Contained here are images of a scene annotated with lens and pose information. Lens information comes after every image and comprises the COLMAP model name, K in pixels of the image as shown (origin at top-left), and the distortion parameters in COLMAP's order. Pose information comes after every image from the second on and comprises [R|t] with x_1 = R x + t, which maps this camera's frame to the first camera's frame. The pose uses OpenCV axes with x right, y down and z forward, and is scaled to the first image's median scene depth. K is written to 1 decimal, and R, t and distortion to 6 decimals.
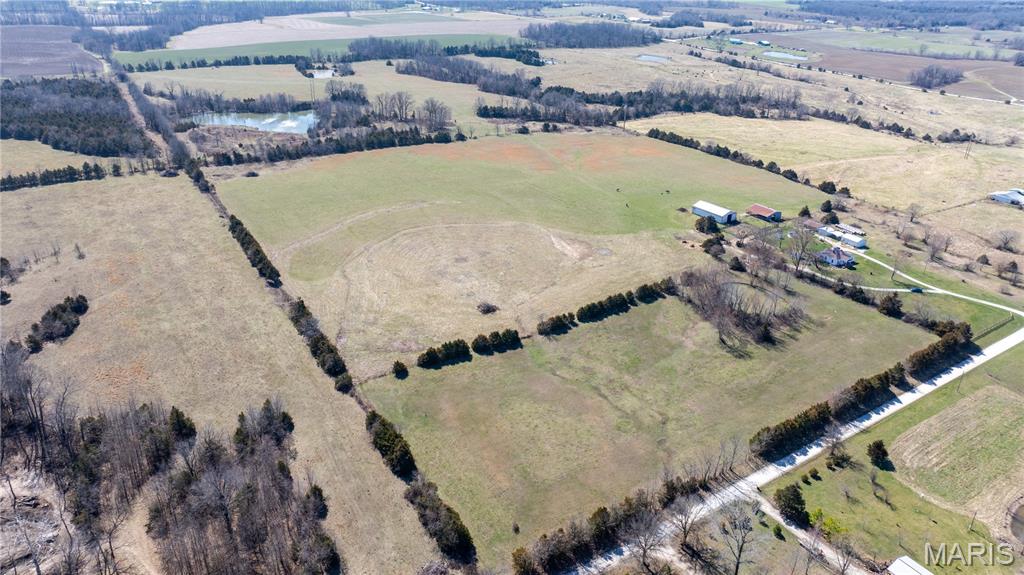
lens RADIAL K [[719.9, 0, 517.1], [0, 719.9, 287.7], [0, 0, 1]] dist [-0.033040, 0.032105]
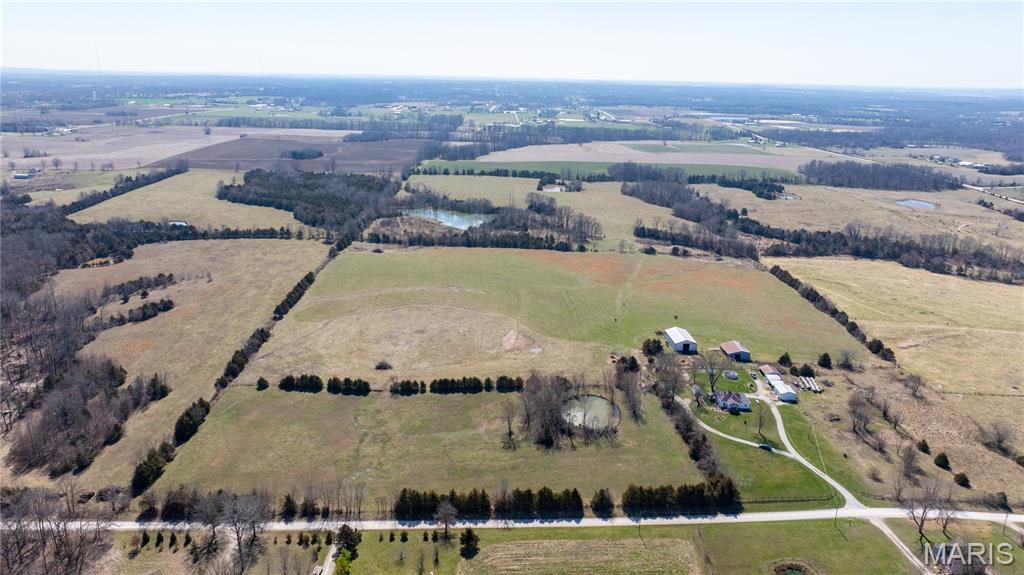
lens RADIAL K [[719.9, 0, 517.1], [0, 719.9, 287.7], [0, 0, 1]] dist [-0.033040, 0.032105]
pose [[0.849698, 0.147855, -0.506115, 0.377441], [-0.230216, 0.967584, -0.103833, -0.012770], [0.474357, 0.204743, 0.856193, 0.018901]]
